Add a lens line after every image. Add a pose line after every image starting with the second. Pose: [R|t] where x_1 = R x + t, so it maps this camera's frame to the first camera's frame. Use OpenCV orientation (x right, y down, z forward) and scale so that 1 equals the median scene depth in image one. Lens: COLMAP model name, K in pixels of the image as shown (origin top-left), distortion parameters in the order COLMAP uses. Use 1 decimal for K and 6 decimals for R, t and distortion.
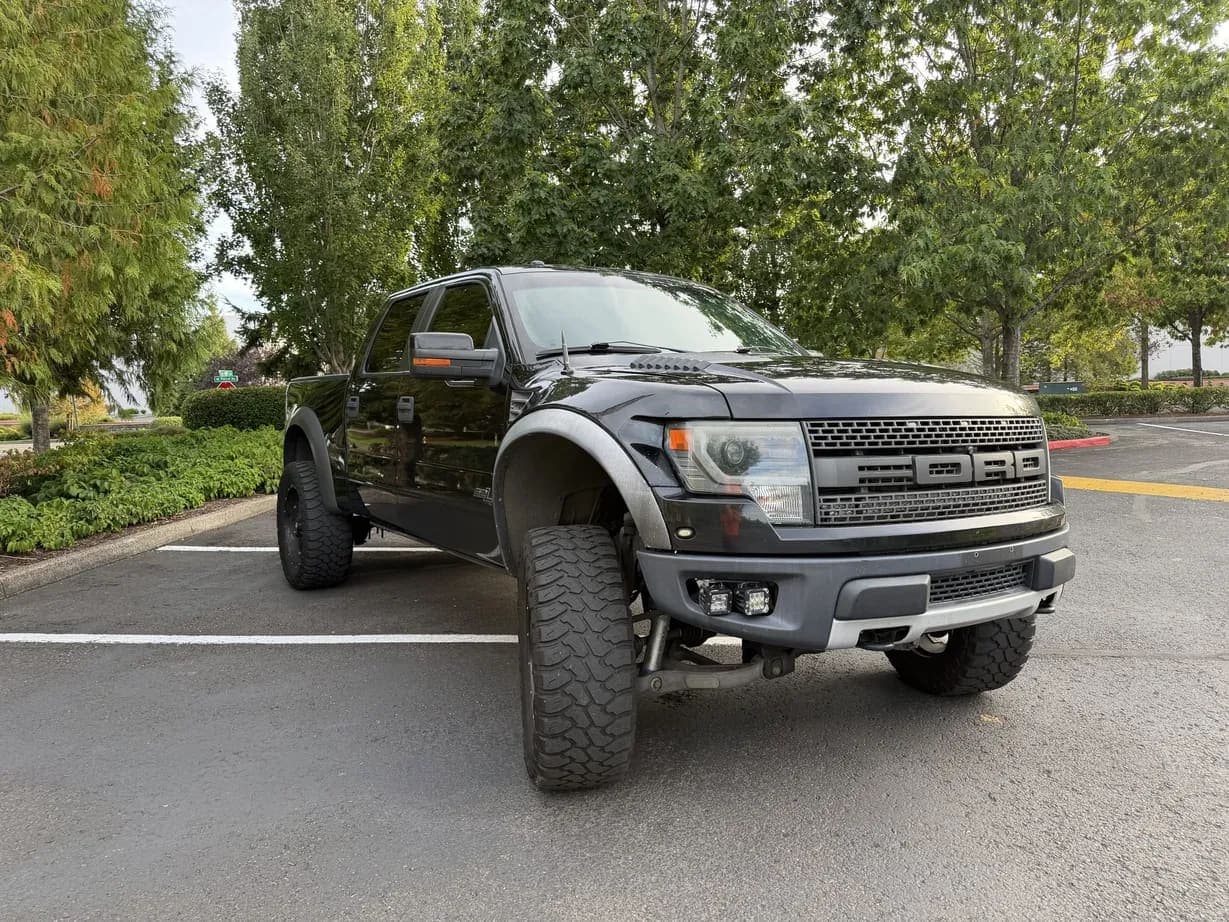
lens RADIAL K [[850.2, 0, 623.0], [0, 850.2, 465.1], [0, 0, 1]] dist [0.047198, -0.058229]
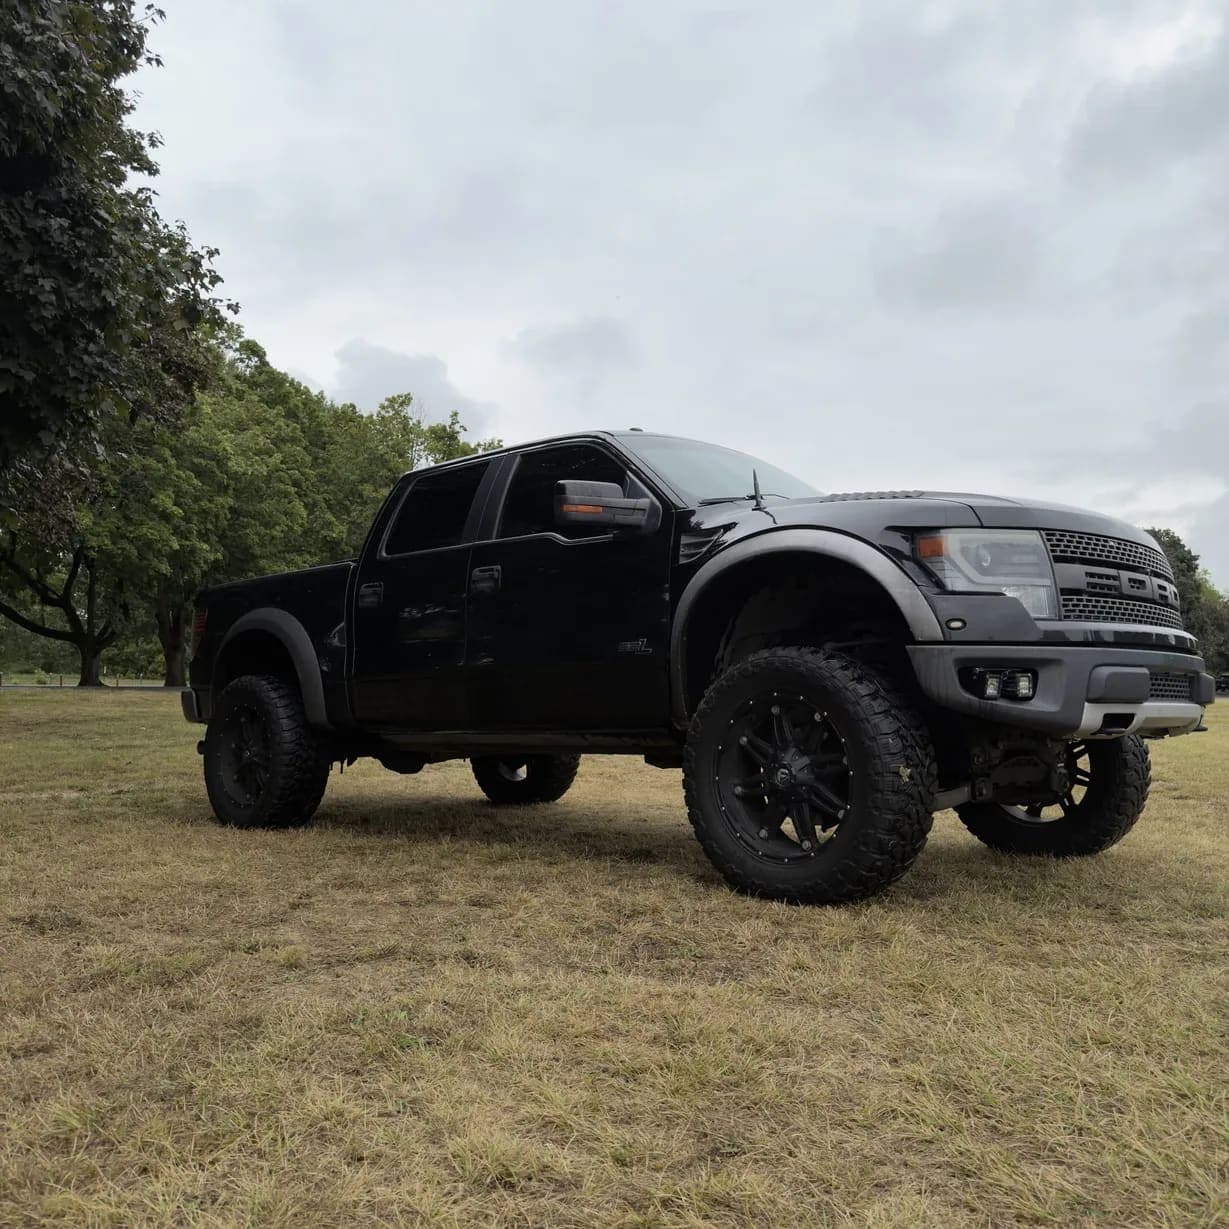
lens RADIAL K [[1100.6, 0, 598.5], [0, 1100.6, 609.5], [0, 0, 1]] dist [0.132637, -0.201200]
pose [[0.971234, 0.022680, 0.237045, -0.688307], [0.019081, 0.984841, -0.172406, 0.286849], [-0.237362, 0.171969, 0.956078, -0.260561]]
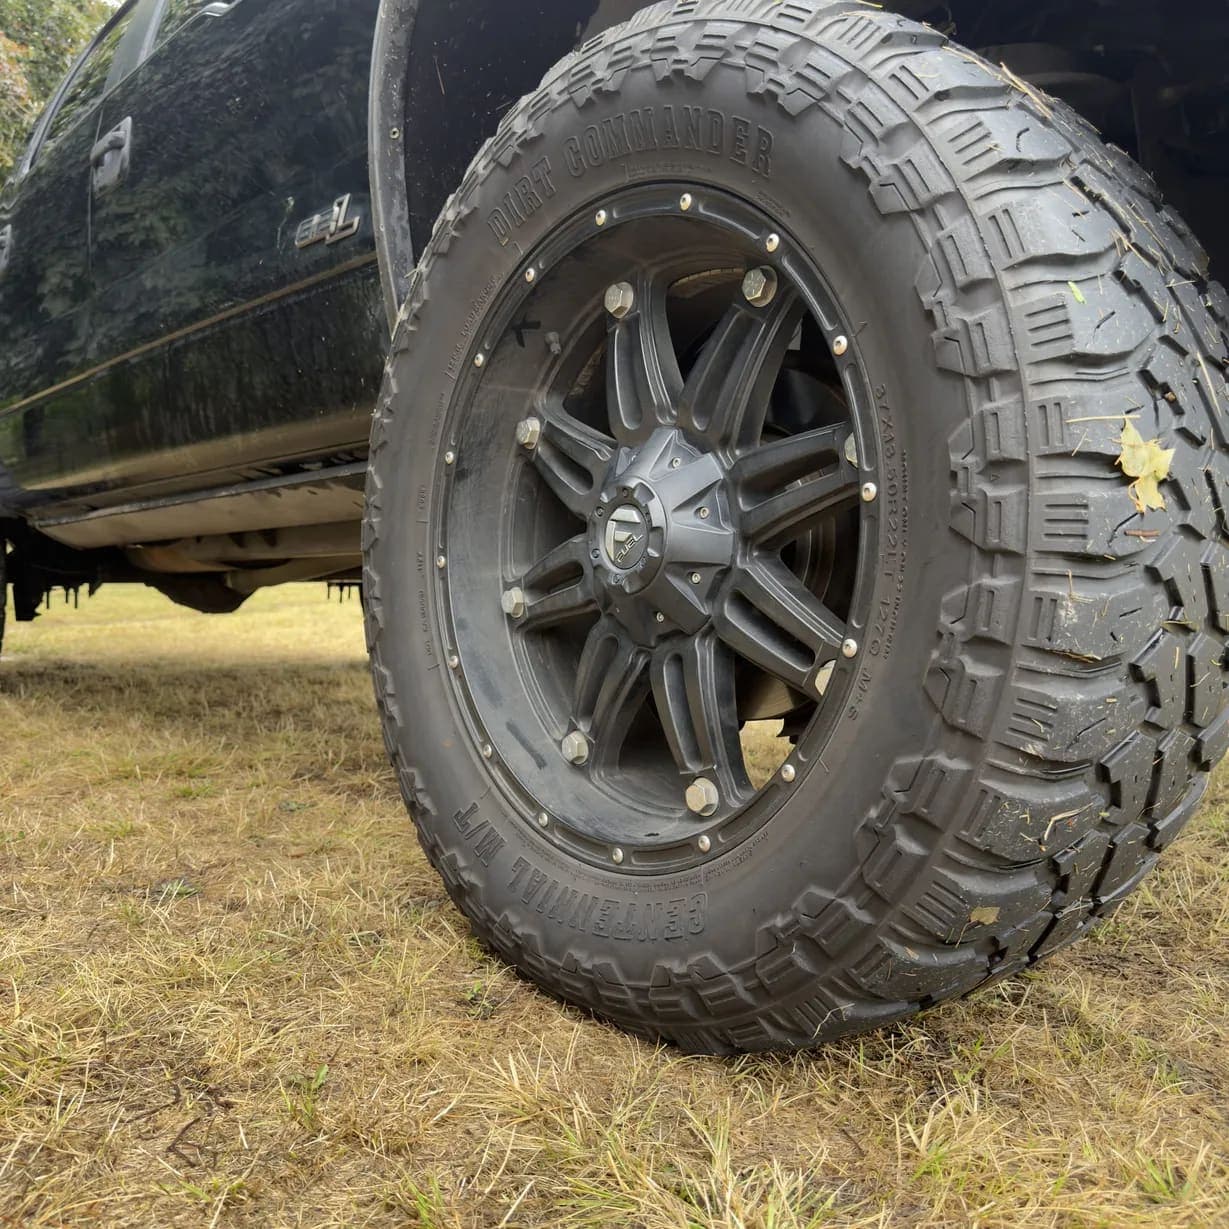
lens RADIAL K [[1100.6, 0, 598.5], [0, 1100.6, 609.5], [0, 0, 1]] dist [0.132637, -0.201200]
pose [[0.991071, 0.001569, 0.133325, -0.158743], [0.006434, 0.998203, -0.059572, 0.303820], [-0.133179, 0.059897, 0.989280, 0.745757]]
